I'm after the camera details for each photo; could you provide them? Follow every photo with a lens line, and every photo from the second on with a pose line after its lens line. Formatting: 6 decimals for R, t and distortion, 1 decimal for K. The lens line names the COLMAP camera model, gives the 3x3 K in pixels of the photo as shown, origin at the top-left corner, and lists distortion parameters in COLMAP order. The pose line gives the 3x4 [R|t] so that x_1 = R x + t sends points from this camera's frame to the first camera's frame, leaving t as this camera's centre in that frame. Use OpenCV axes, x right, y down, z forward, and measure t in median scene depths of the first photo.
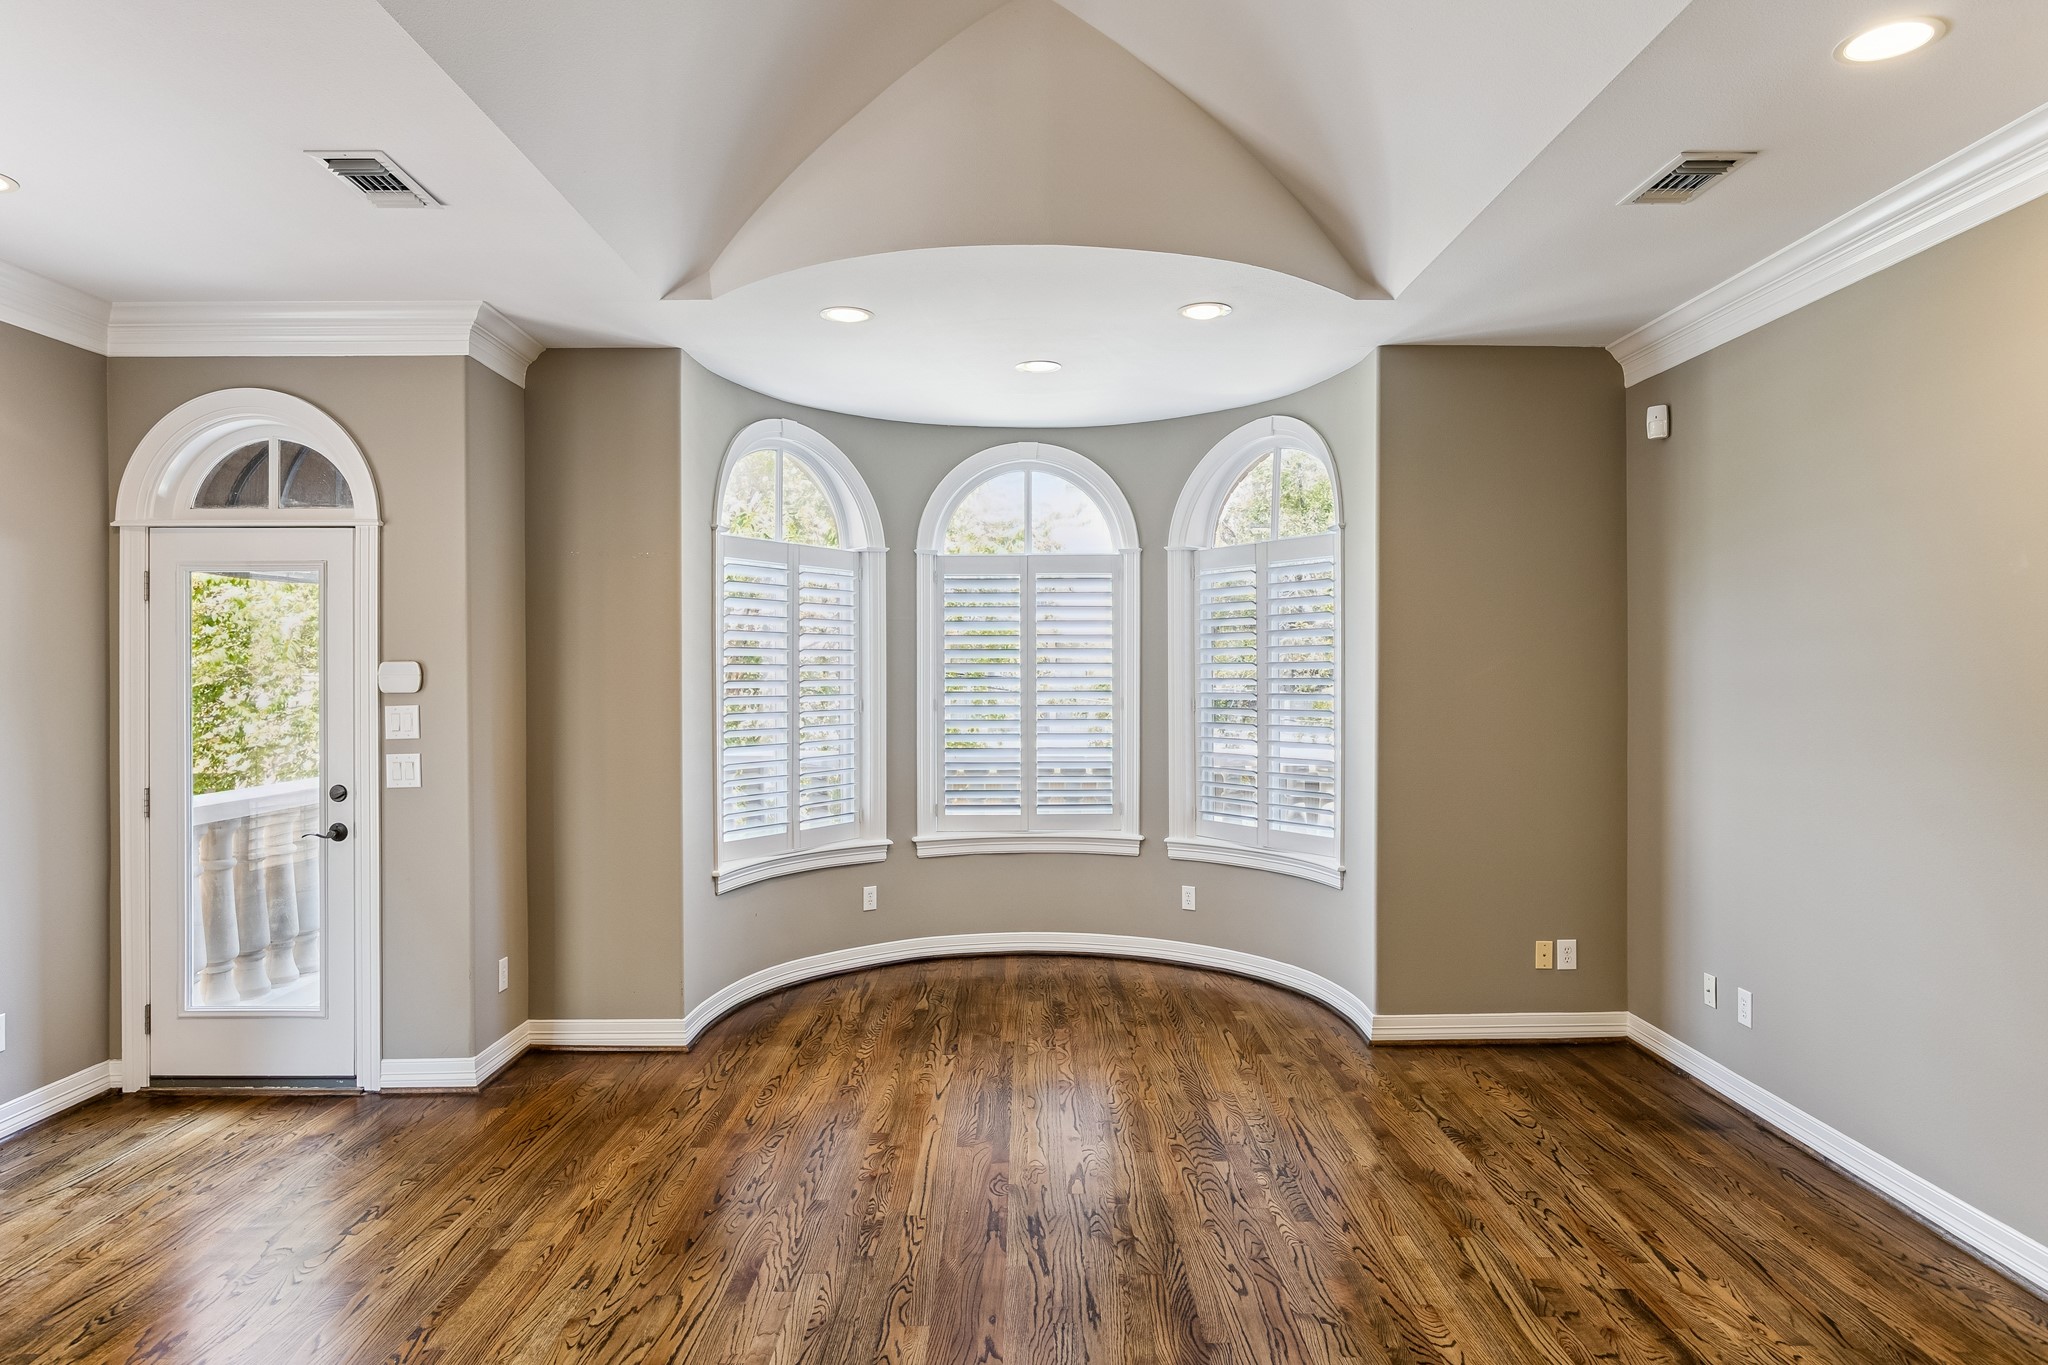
lens RADIAL K [[1276.9, 0, 1027.0], [0, 1276.9, 684.4], [0, 0, 1]] dist [-0.001166, -0.000012]
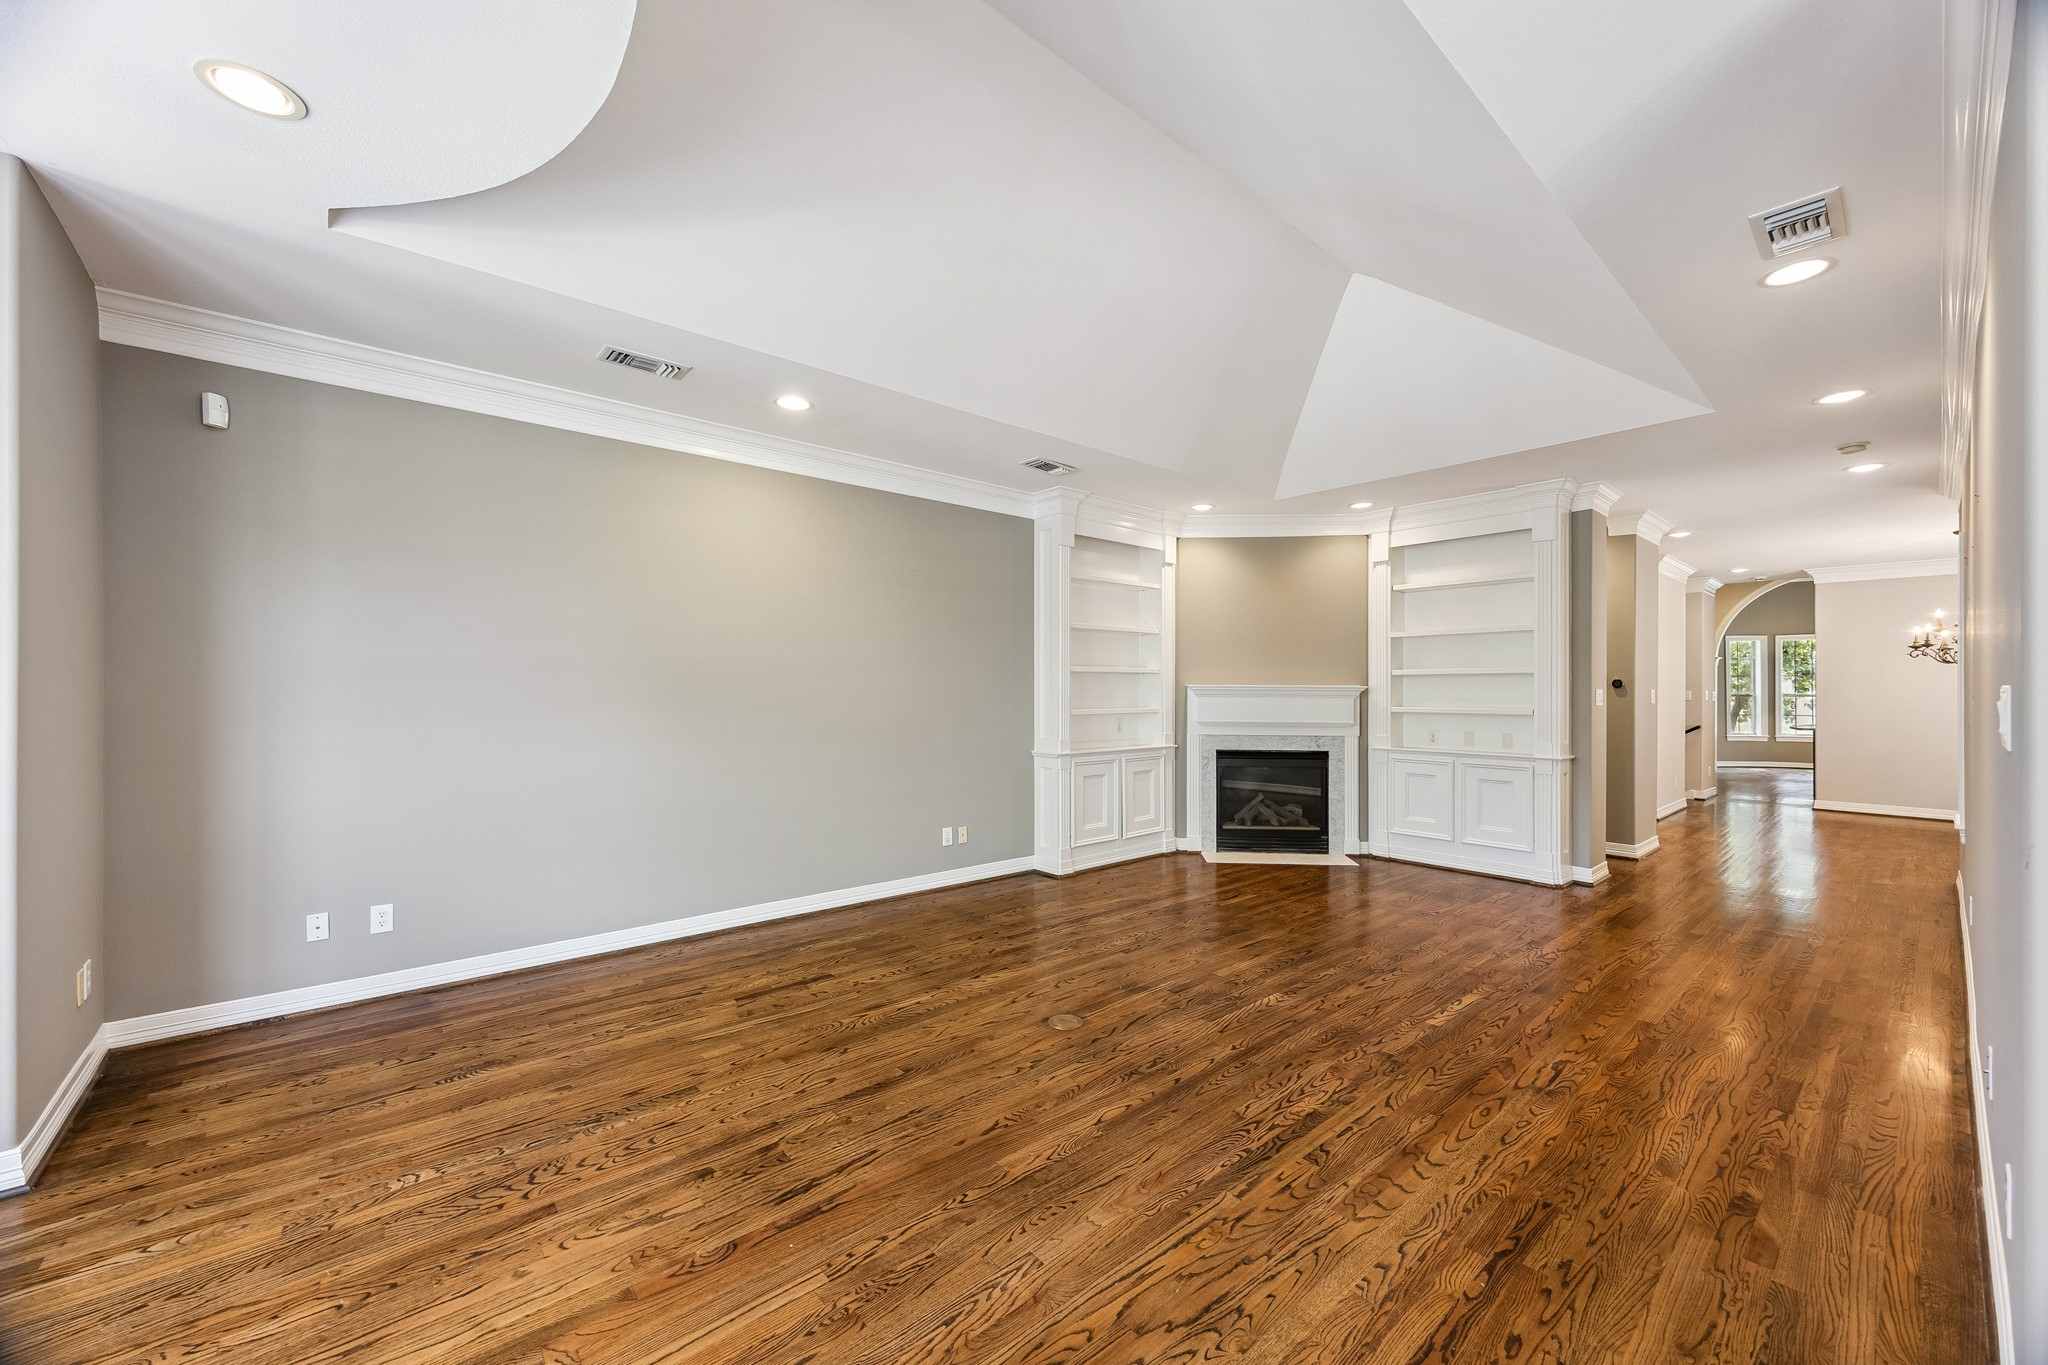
lens RADIAL K [[799.7, 0, 1028.4], [0, 799.7, 686.5], [0, 0, 1]] dist [0.006041, -0.001246]
pose [[-0.666810, 0.003930, 0.745217, -0.615545], [0.007318, 0.999972, 0.001274, 0.025906], [-0.745192, 0.006303, -0.666820, 1.336506]]
